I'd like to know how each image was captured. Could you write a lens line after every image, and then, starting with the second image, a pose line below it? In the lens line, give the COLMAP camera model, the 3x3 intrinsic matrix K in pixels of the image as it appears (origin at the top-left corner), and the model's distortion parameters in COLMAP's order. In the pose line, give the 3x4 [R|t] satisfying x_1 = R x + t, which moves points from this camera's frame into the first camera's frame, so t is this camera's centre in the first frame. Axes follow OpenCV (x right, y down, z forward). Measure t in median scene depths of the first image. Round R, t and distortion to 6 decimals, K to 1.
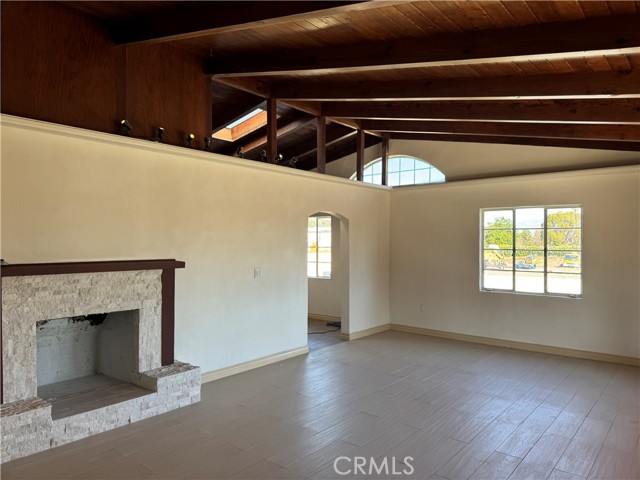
lens RADIAL K [[447.6, 0, 319.2], [0, 447.6, 239.7], [0, 0, 1]] dist [0.006559, -0.012660]
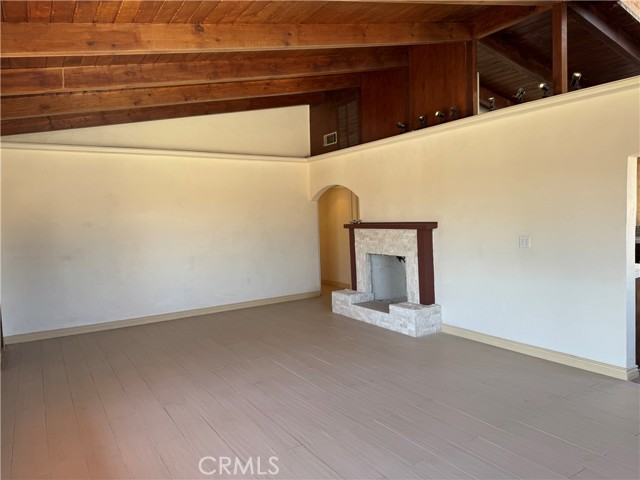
lens RADIAL K [[447.6, 0, 319.3], [0, 447.6, 240.6], [0, 0, 1]] dist [0.006559, -0.012660]
pose [[-0.305506, 0.070153, -0.949602, 1.023245], [0.043167, 0.997277, 0.059787, 0.009043], [0.951211, -0.022726, -0.307703, 1.194470]]
